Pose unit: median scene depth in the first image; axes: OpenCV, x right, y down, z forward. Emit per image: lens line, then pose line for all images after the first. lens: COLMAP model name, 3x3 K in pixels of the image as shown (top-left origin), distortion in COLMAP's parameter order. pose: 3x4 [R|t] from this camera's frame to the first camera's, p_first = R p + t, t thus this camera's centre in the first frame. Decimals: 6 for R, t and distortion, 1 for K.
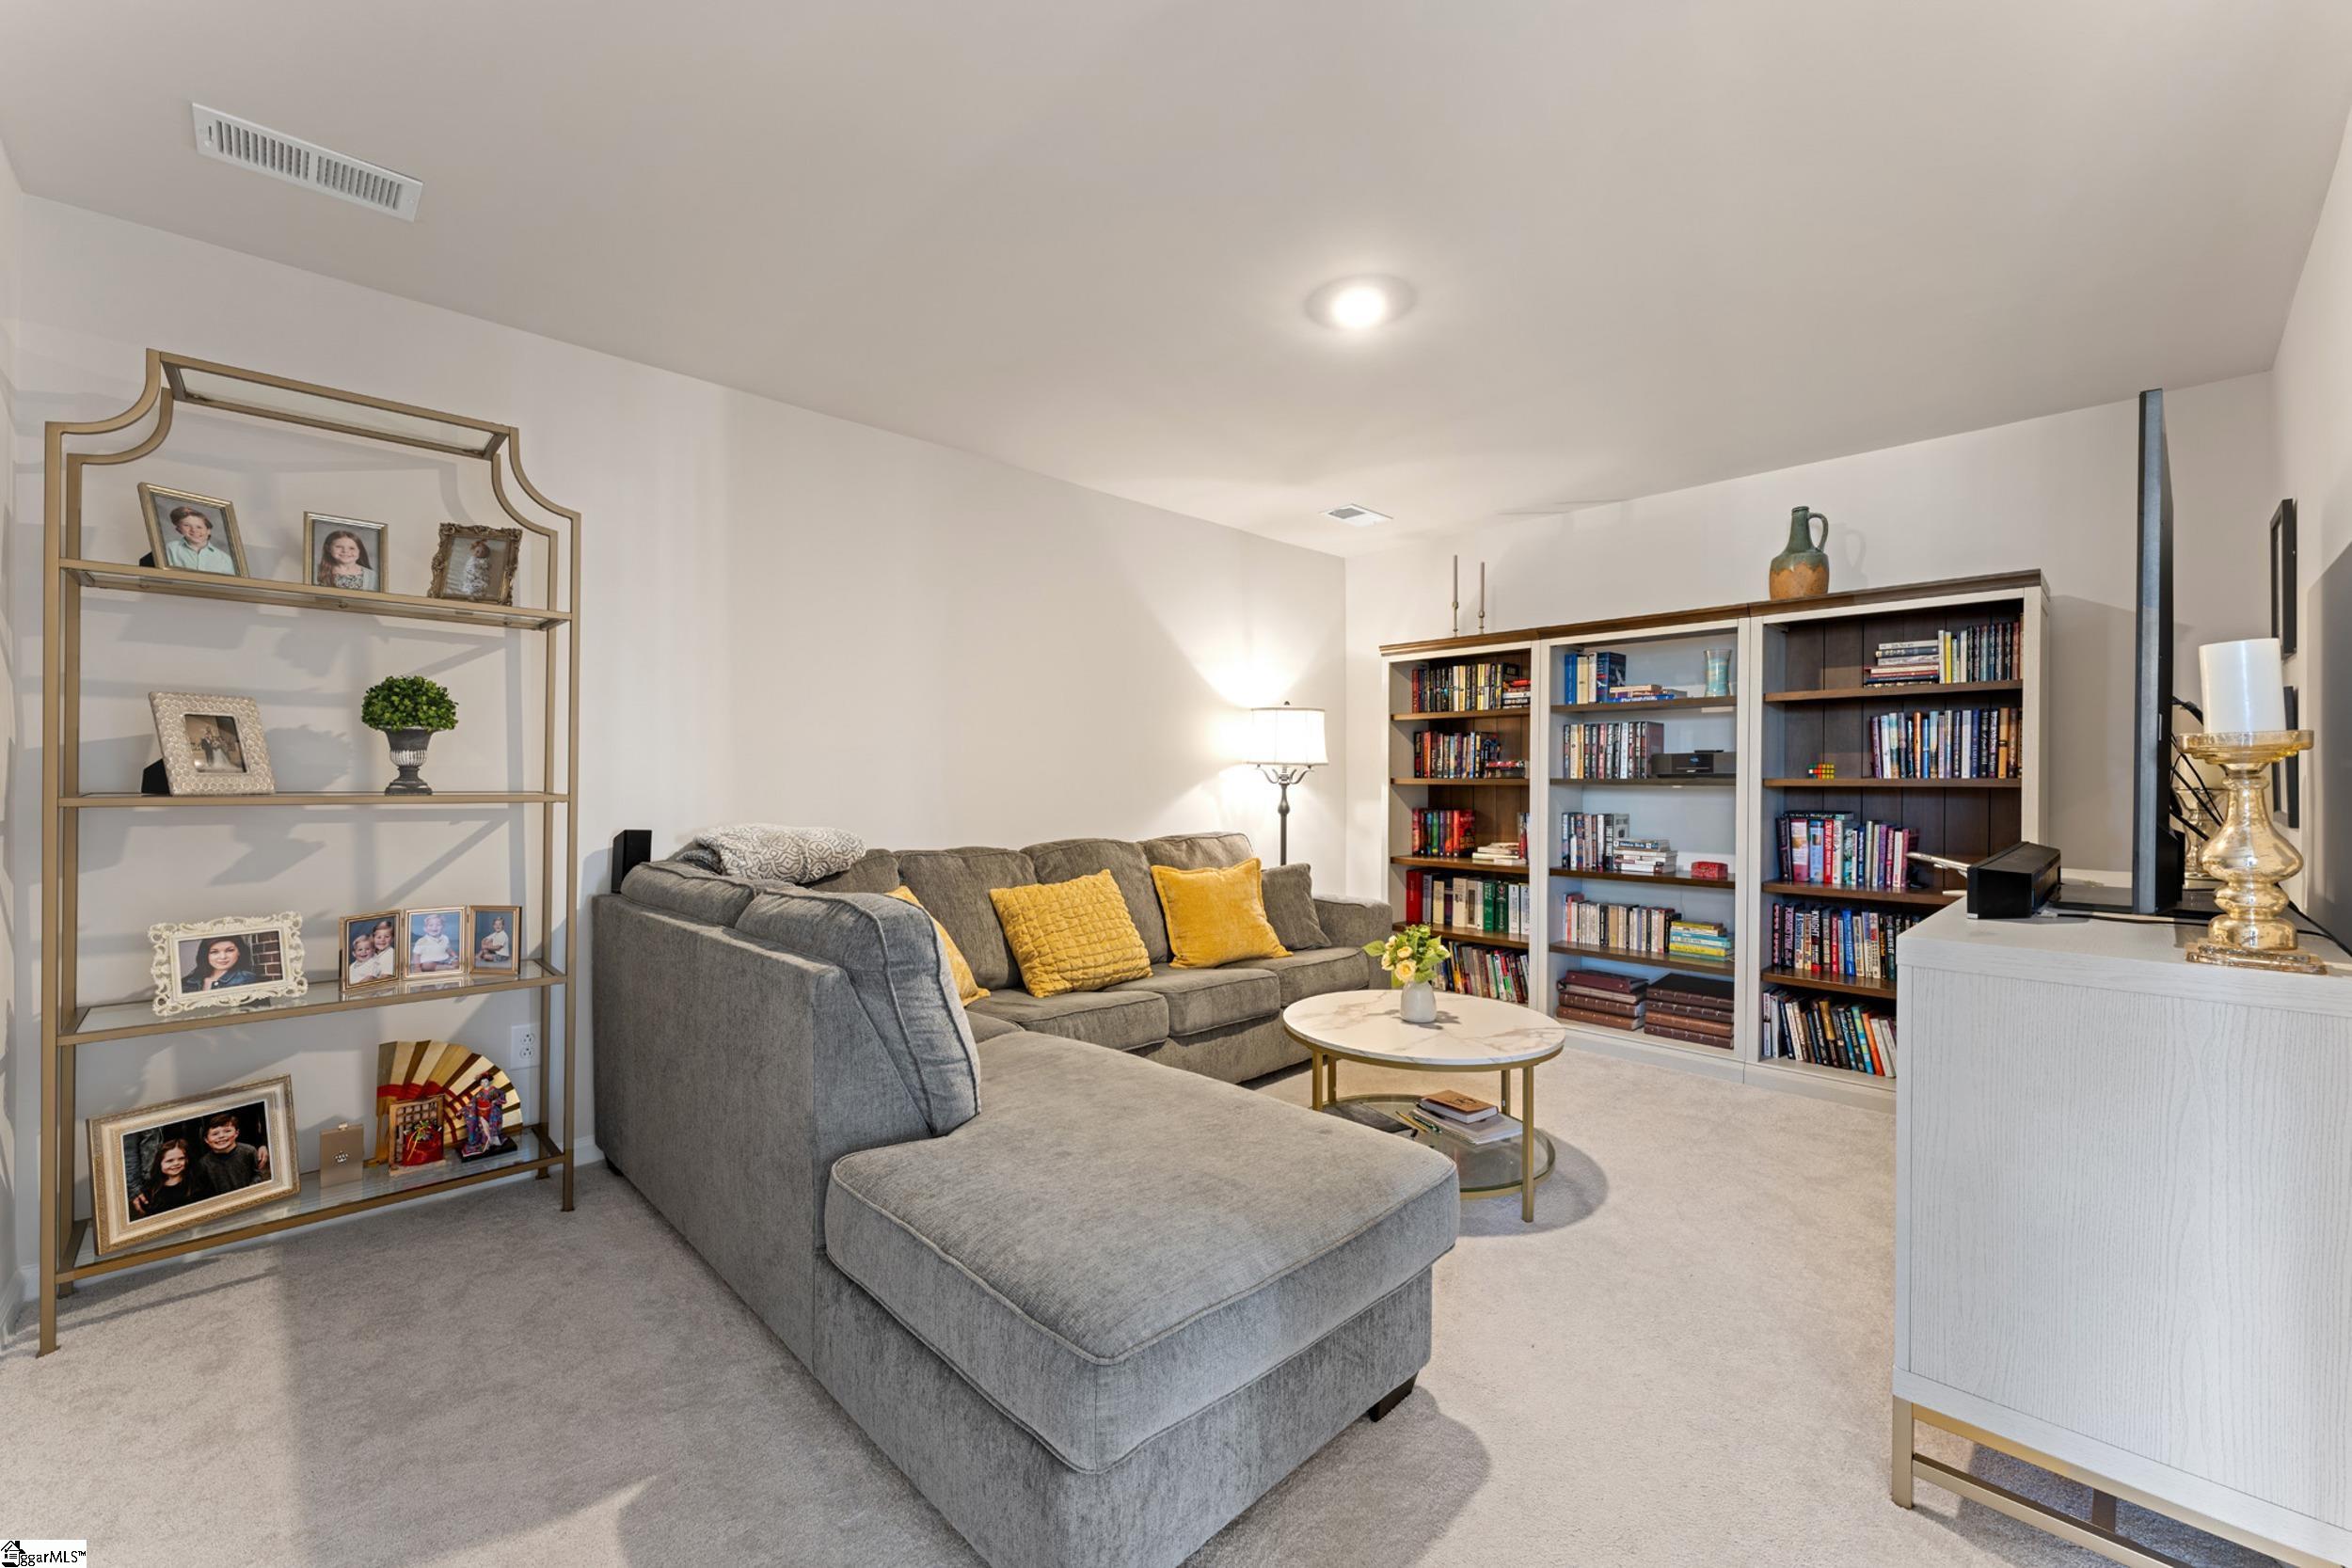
lens RADIAL K [[950.1, 0, 1176.4], [0, 950.1, 780.7], [0, 0, 1]] dist [-0.003450, 0.000382]
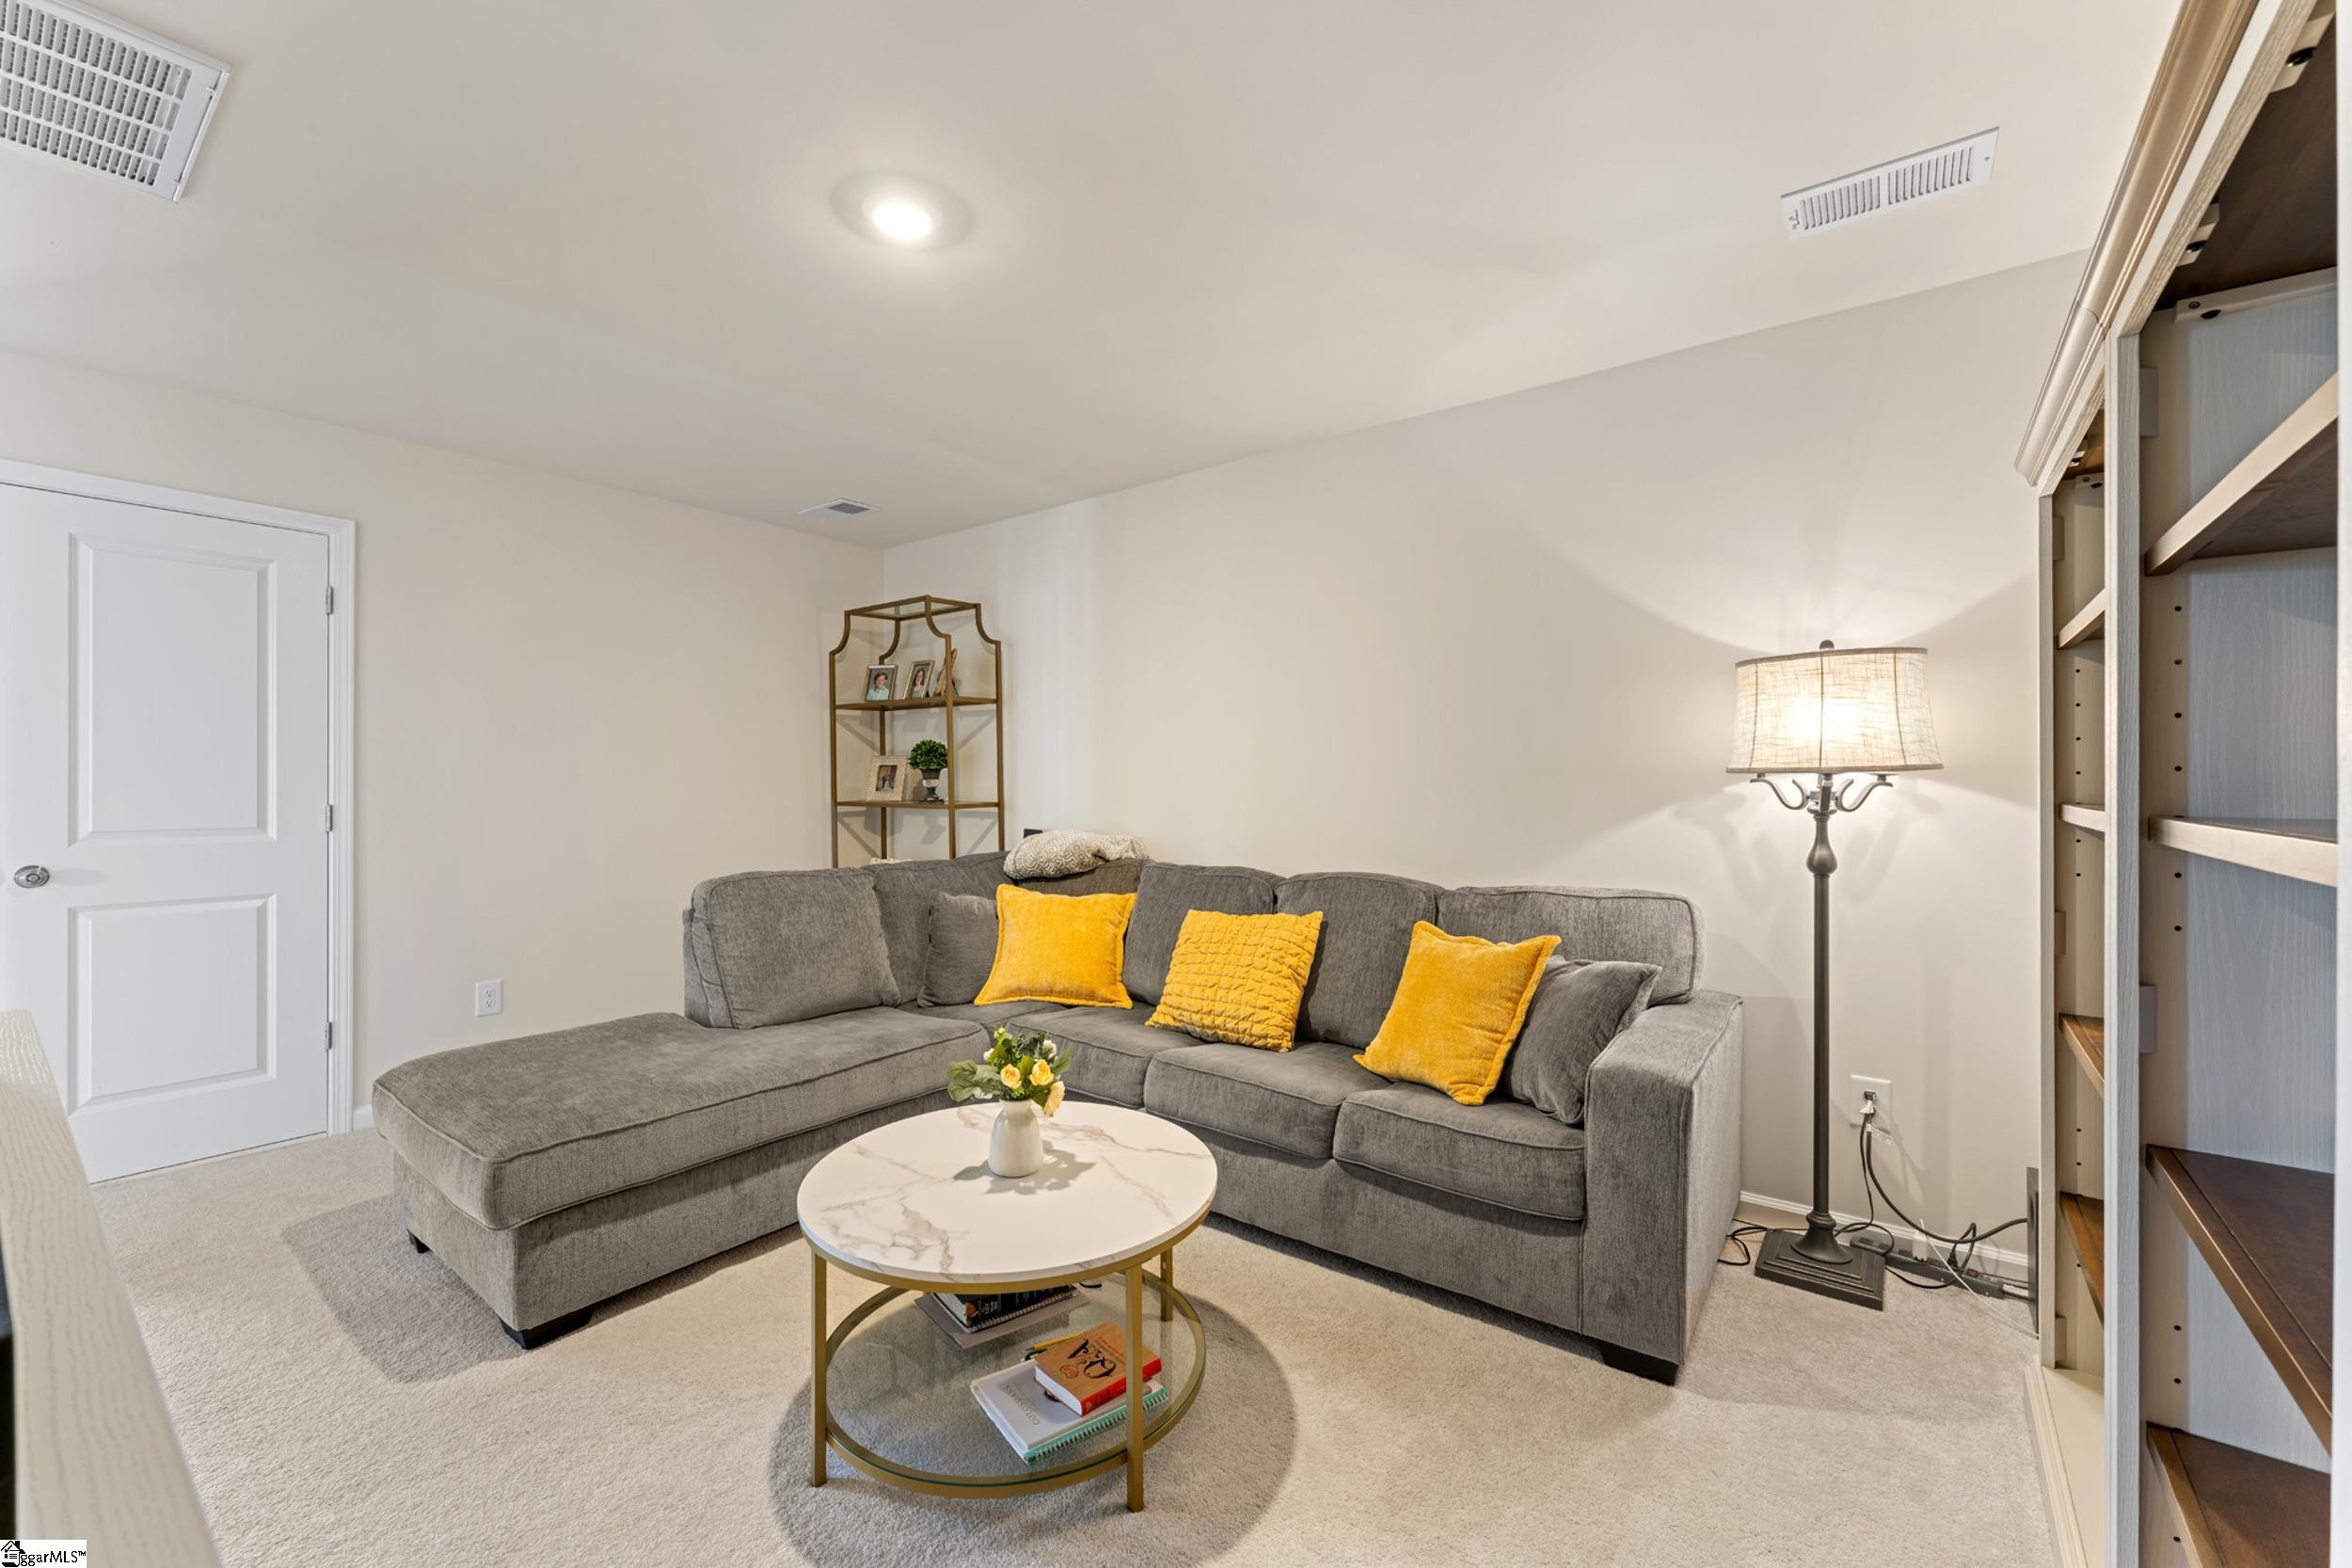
lens RADIAL K [[950.1, 0, 1173.5], [0, 950.1, 781.3], [0, 0, 1]] dist [-0.003450, 0.000382]
pose [[0.127342, -0.006839, -0.991835, 0.738038], [-0.001403, 0.999974, -0.007075, -0.010205], [0.991858, 0.002293, 0.127329, 0.818801]]
